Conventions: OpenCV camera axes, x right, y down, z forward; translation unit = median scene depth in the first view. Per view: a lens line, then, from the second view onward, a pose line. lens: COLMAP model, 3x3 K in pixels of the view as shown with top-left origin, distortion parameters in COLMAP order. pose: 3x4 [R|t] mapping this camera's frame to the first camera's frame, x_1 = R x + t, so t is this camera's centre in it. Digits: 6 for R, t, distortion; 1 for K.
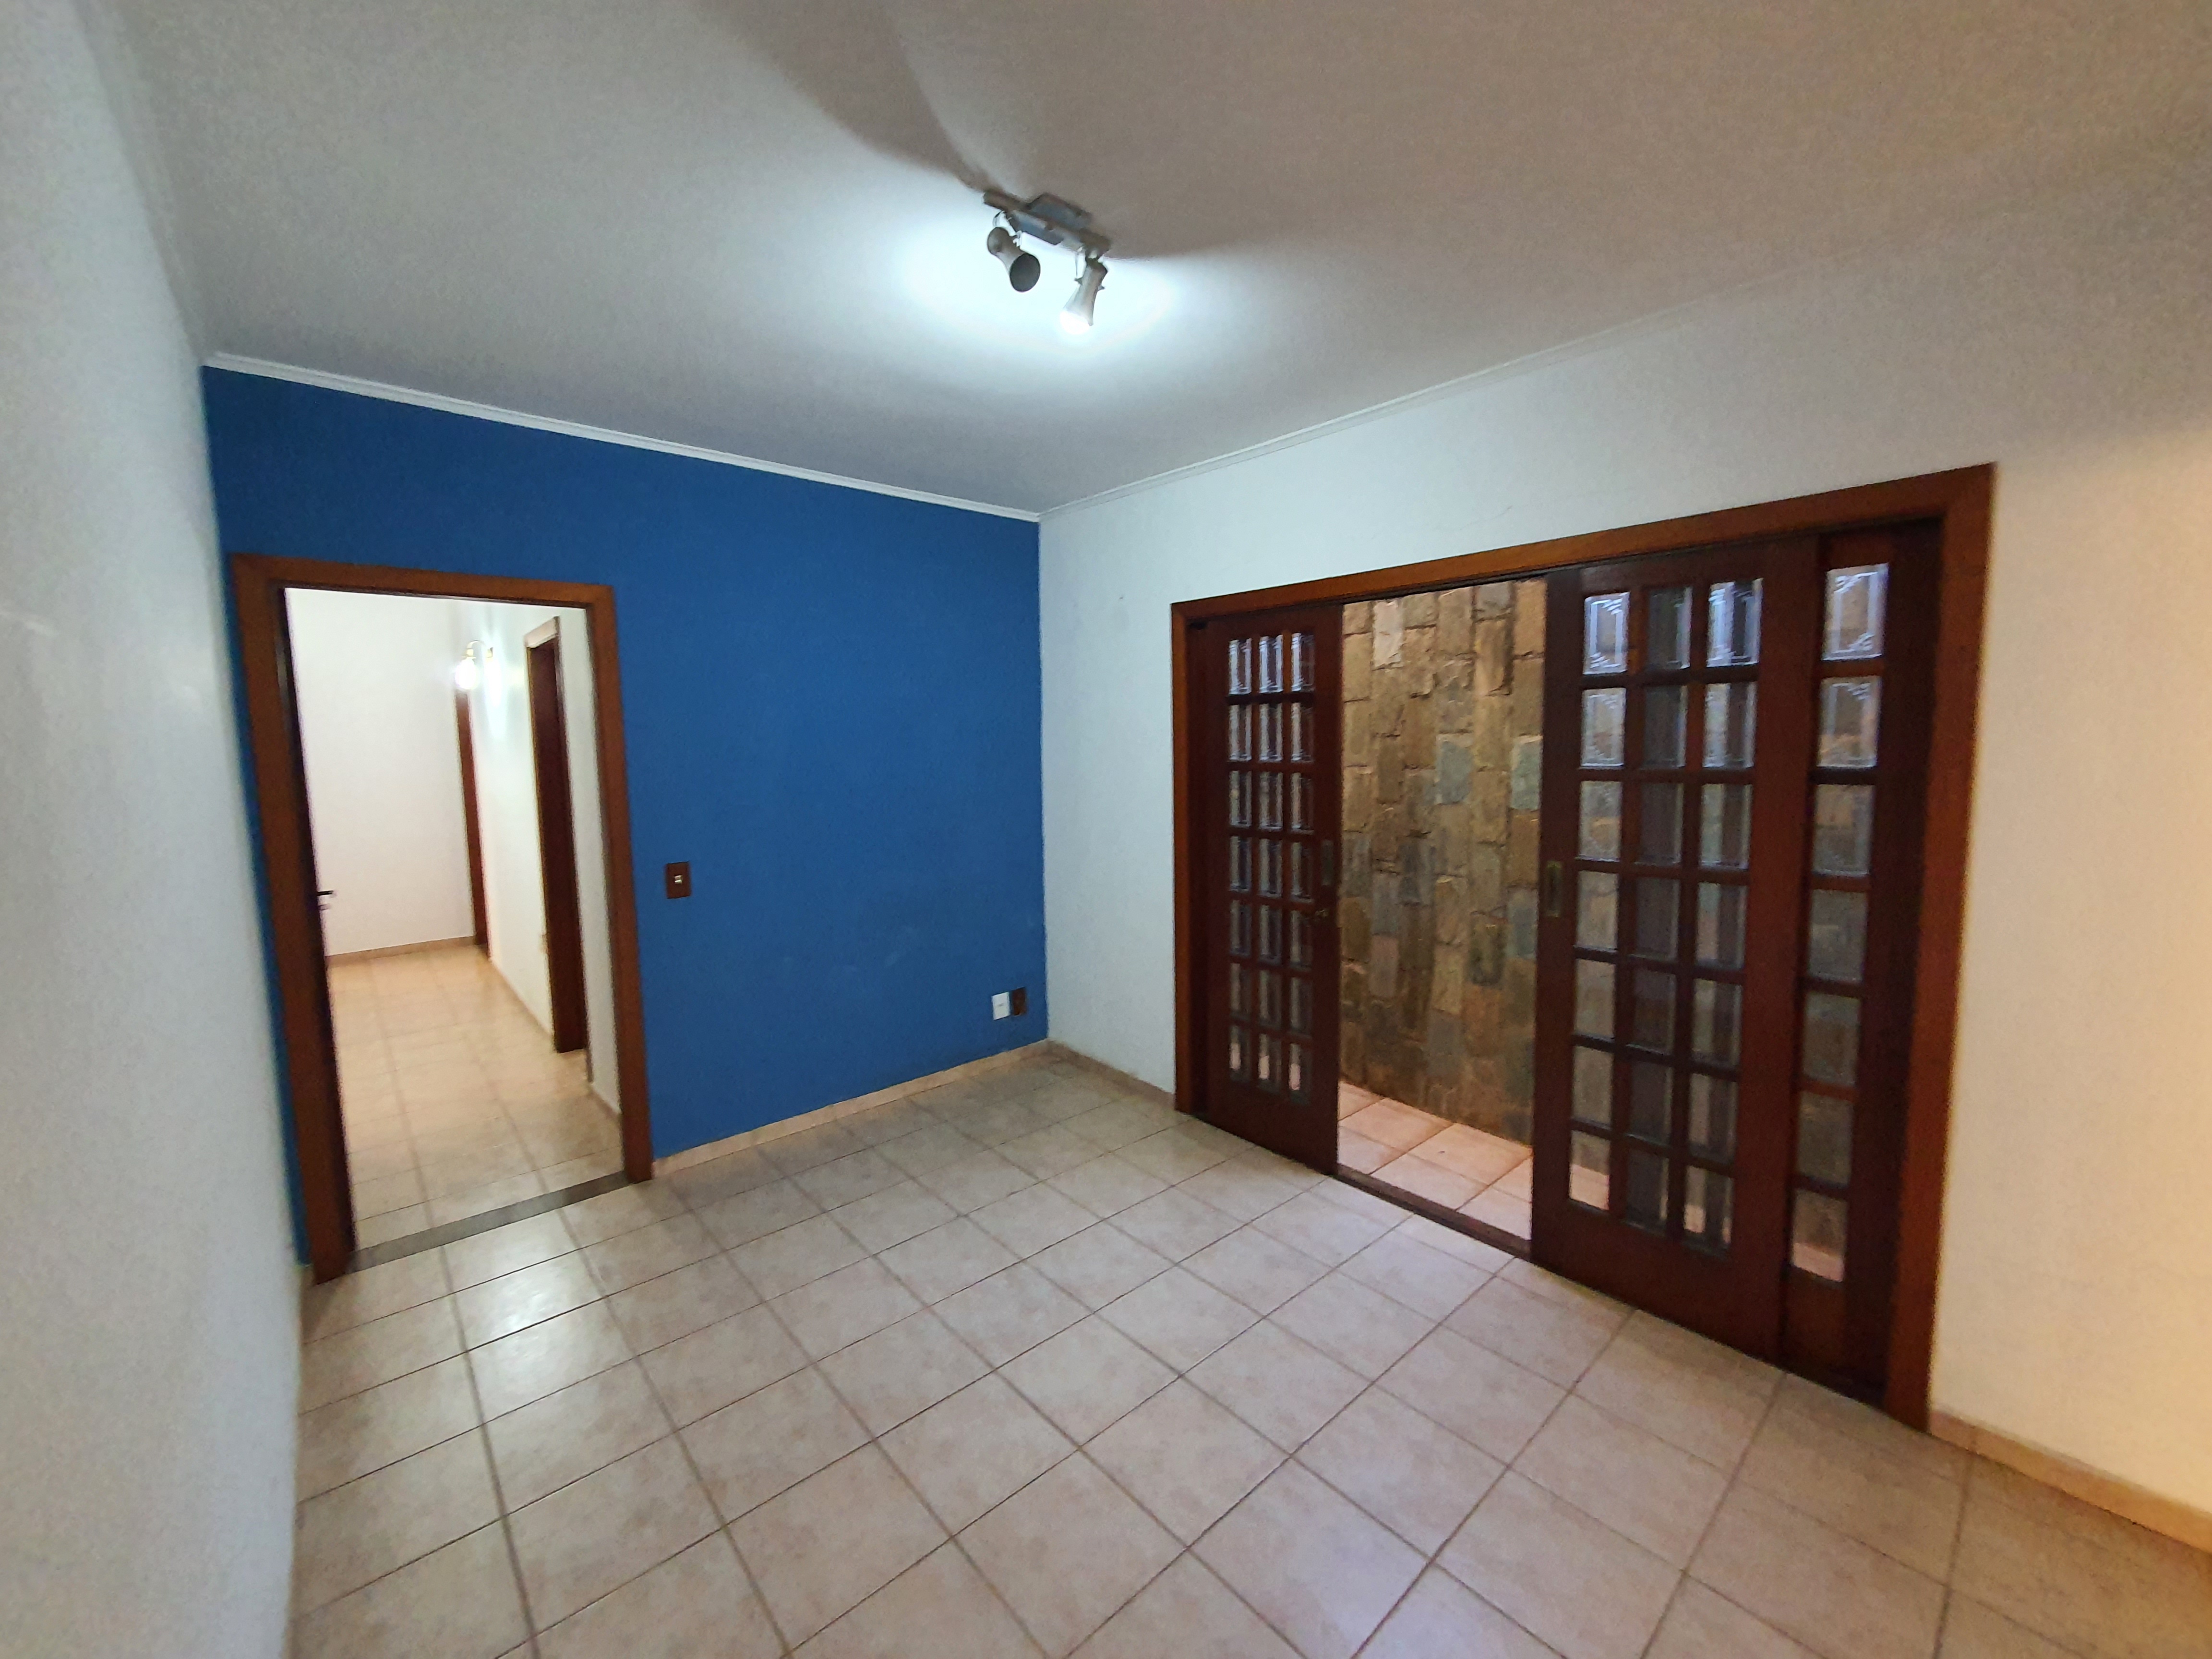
lens RADIAL K [[885.5, 0, 1090.7], [0, 885.5, 818.0], [0, 0, 1]] dist [0.007383, -0.000957]
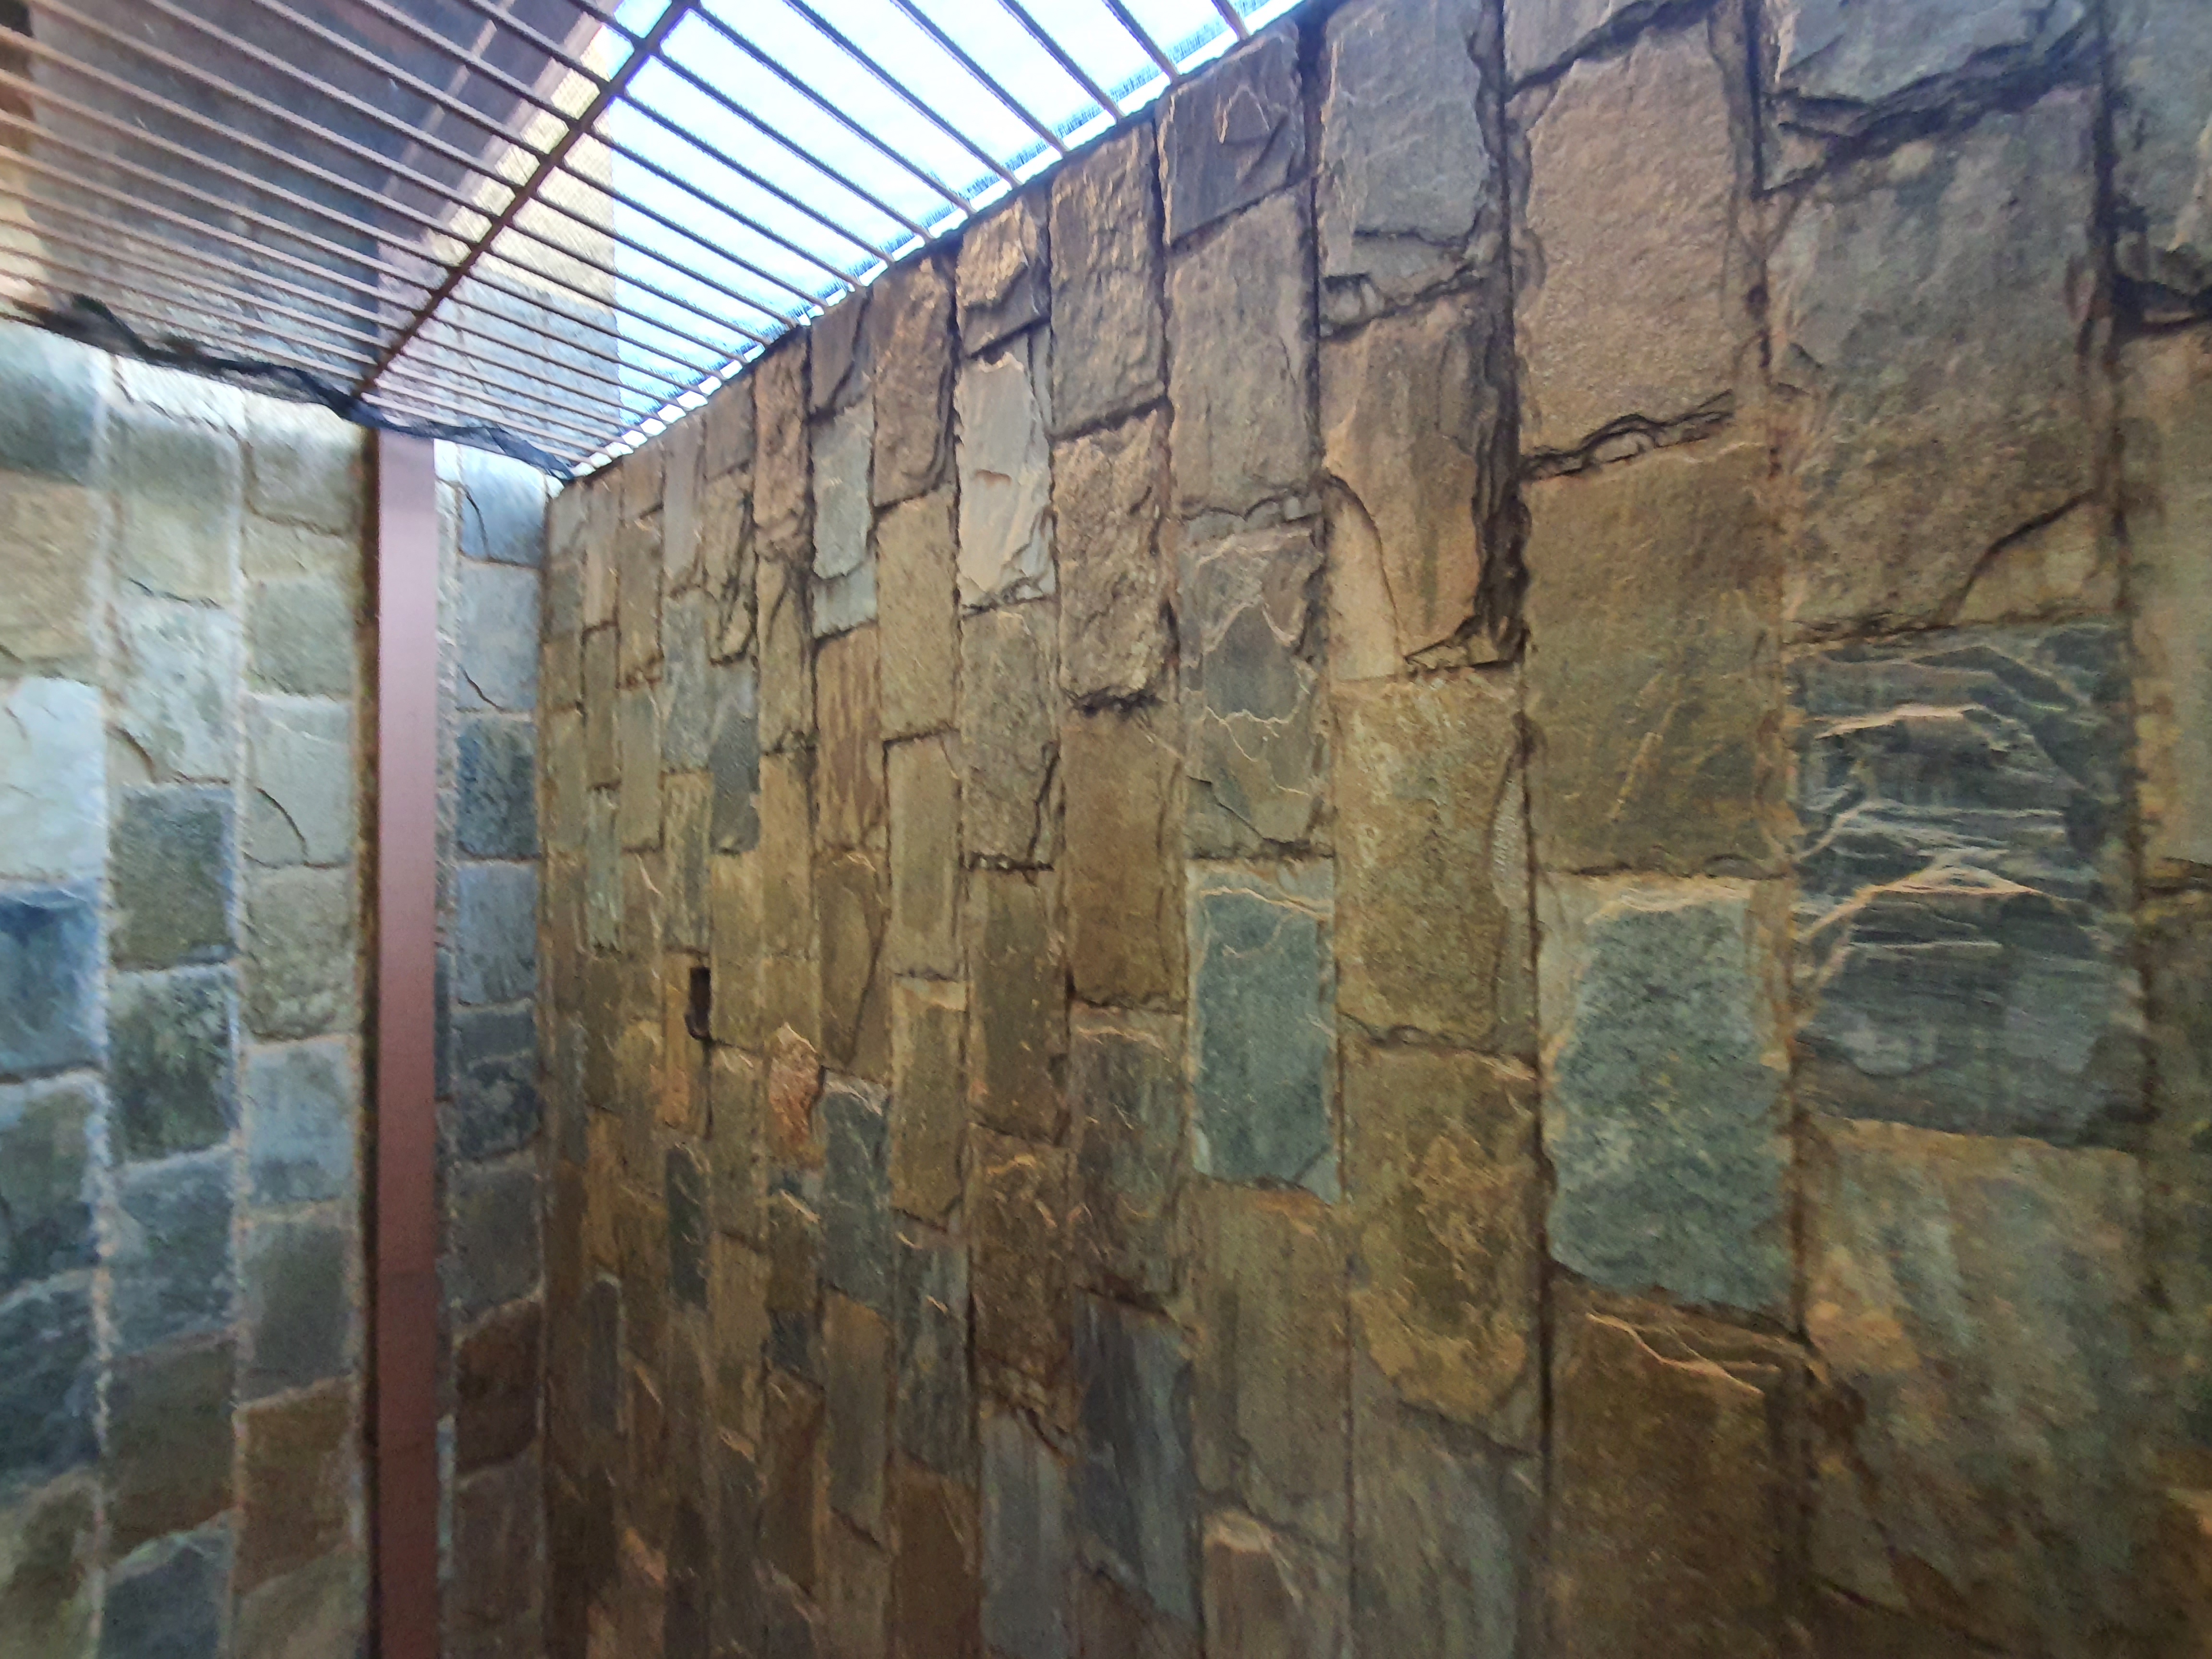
lens RADIAL K [[885.5, 0, 1109.6], [0, 885.5, 828.0], [0, 0, 1]] dist [0.007383, -0.000957]
pose [[0.977362, 0.001824, 0.211566, 0.322543], [0.021900, 0.993719, -0.109738, -0.078463], [-0.210437, 0.111887, 0.971184, 0.778796]]
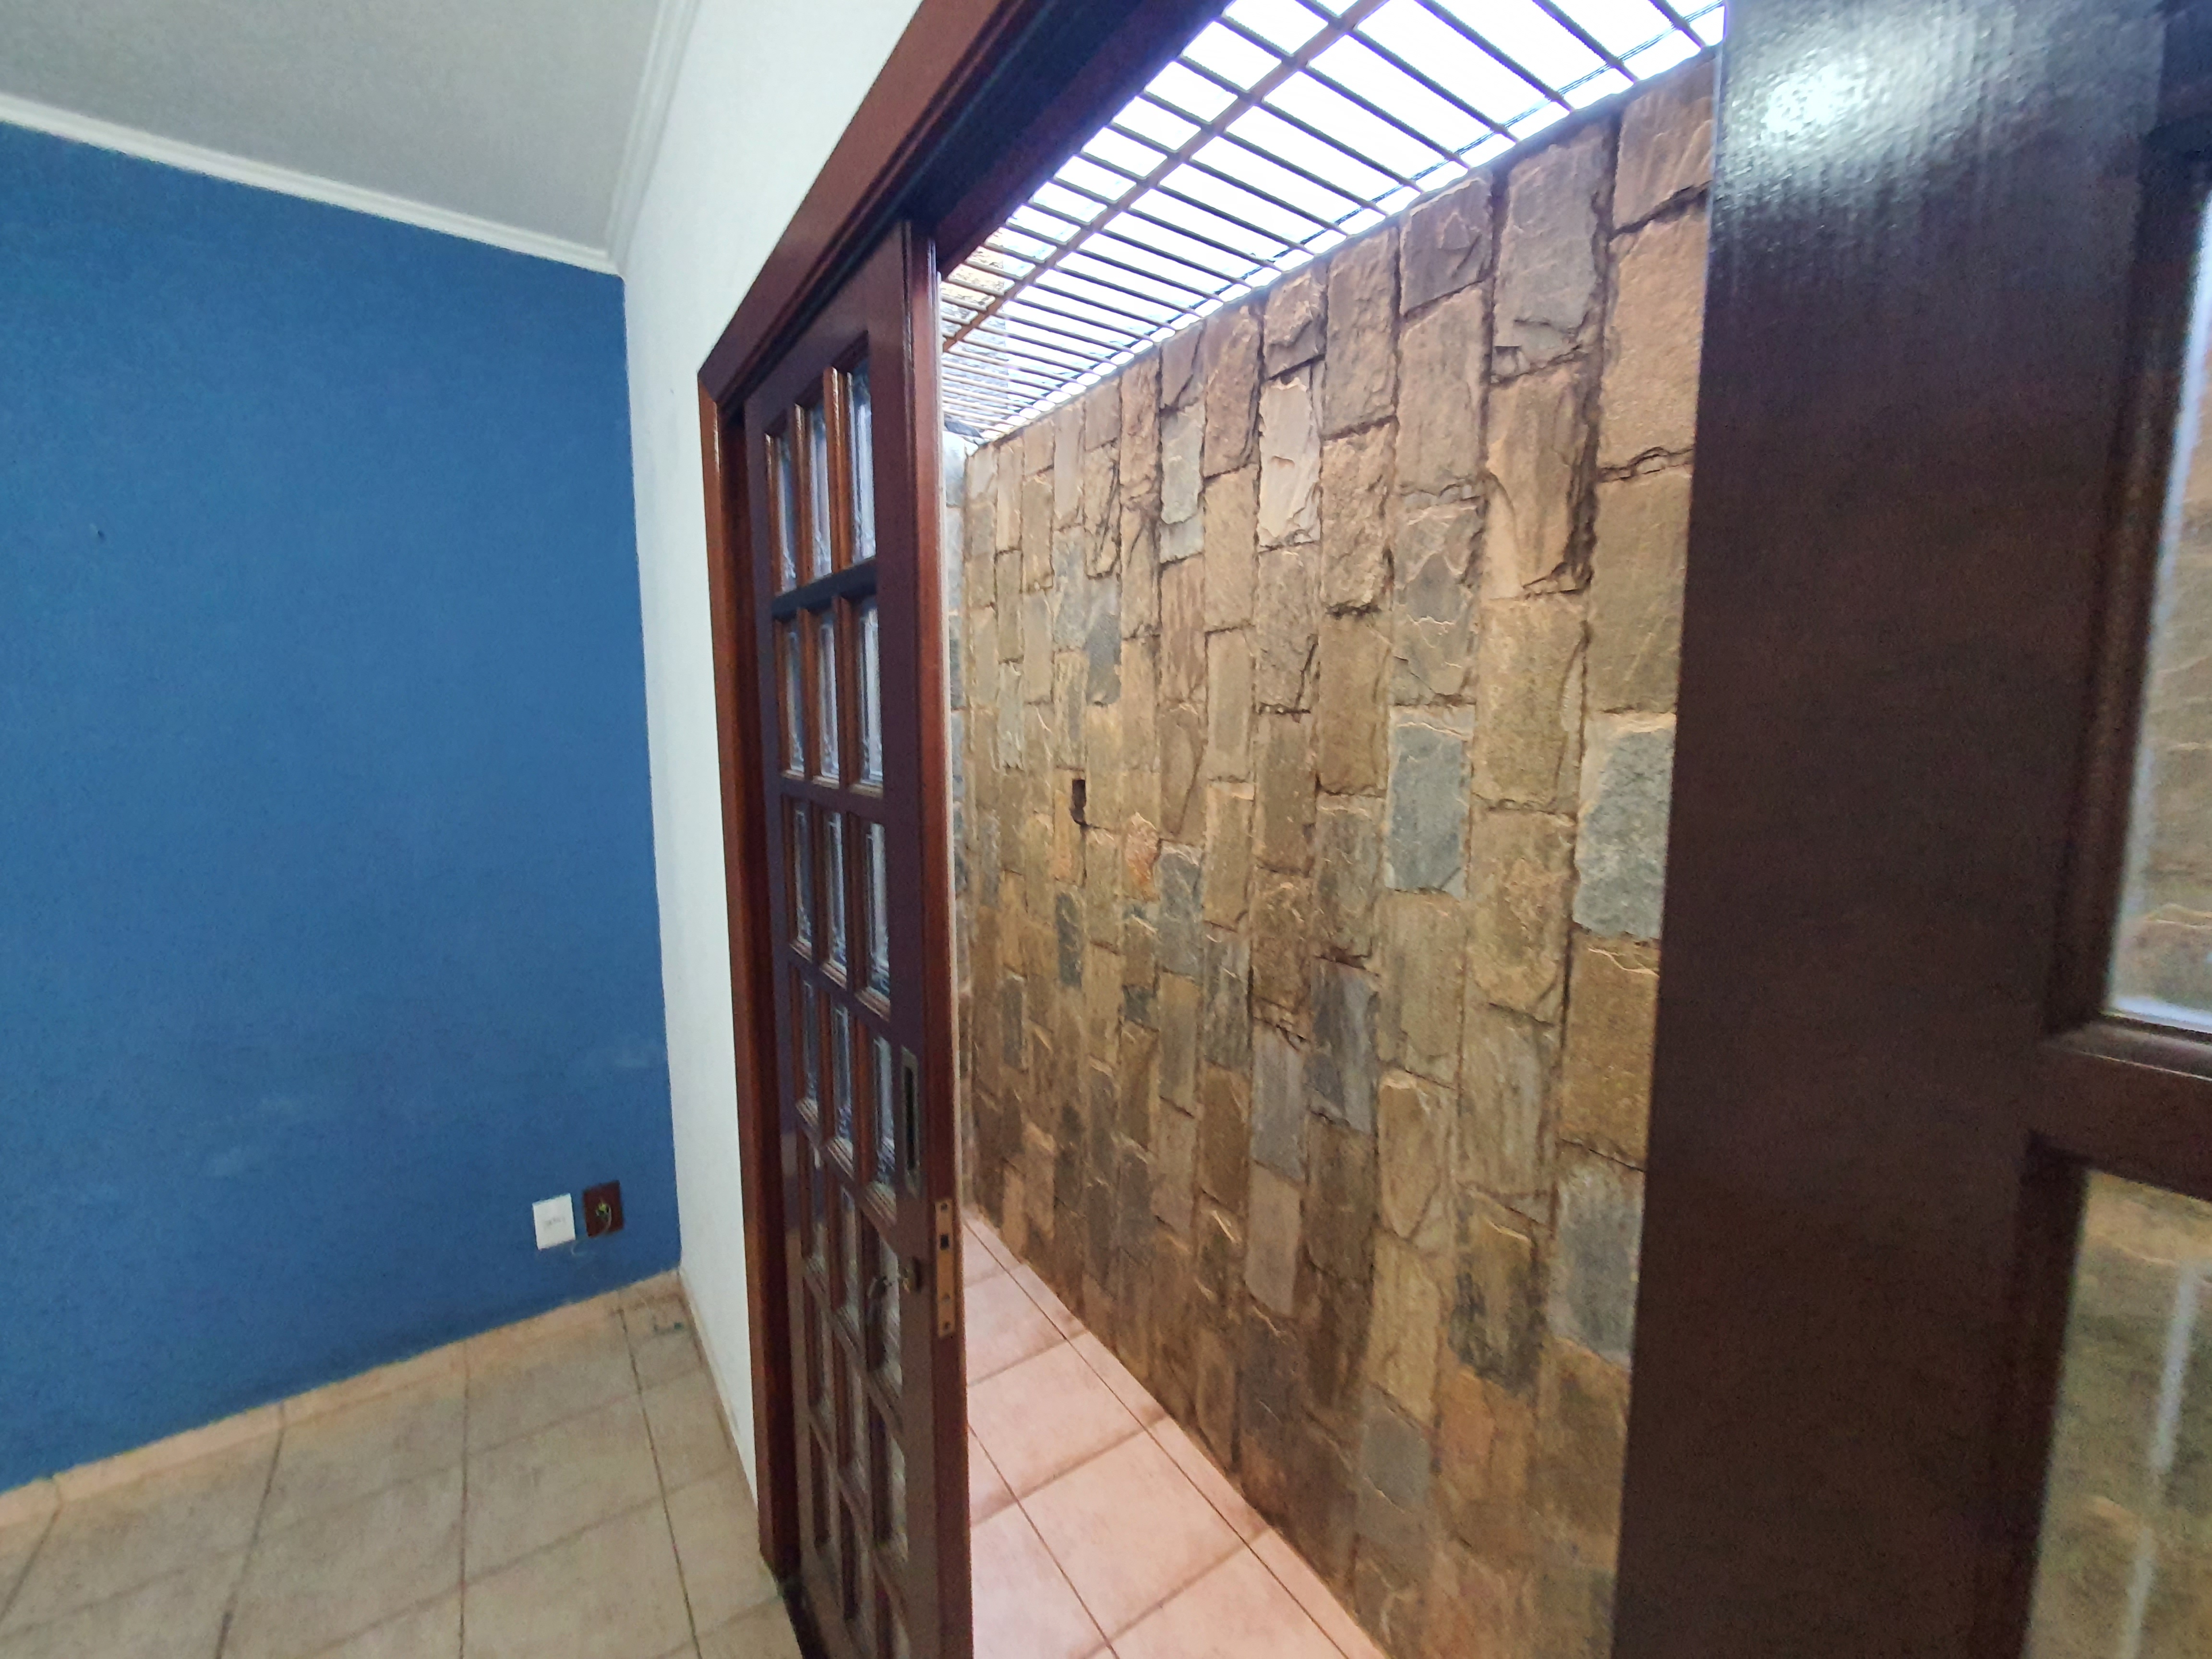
lens RADIAL K [[885.5, 0, 1100.7], [0, 885.5, 819.7], [0, 0, 1]] dist [0.007383, -0.000957]
pose [[0.995030, 0.026467, -0.095994, 0.303145], [-0.024036, 0.999362, 0.026400, -0.053007], [0.096631, -0.023962, 0.995032, 0.601902]]
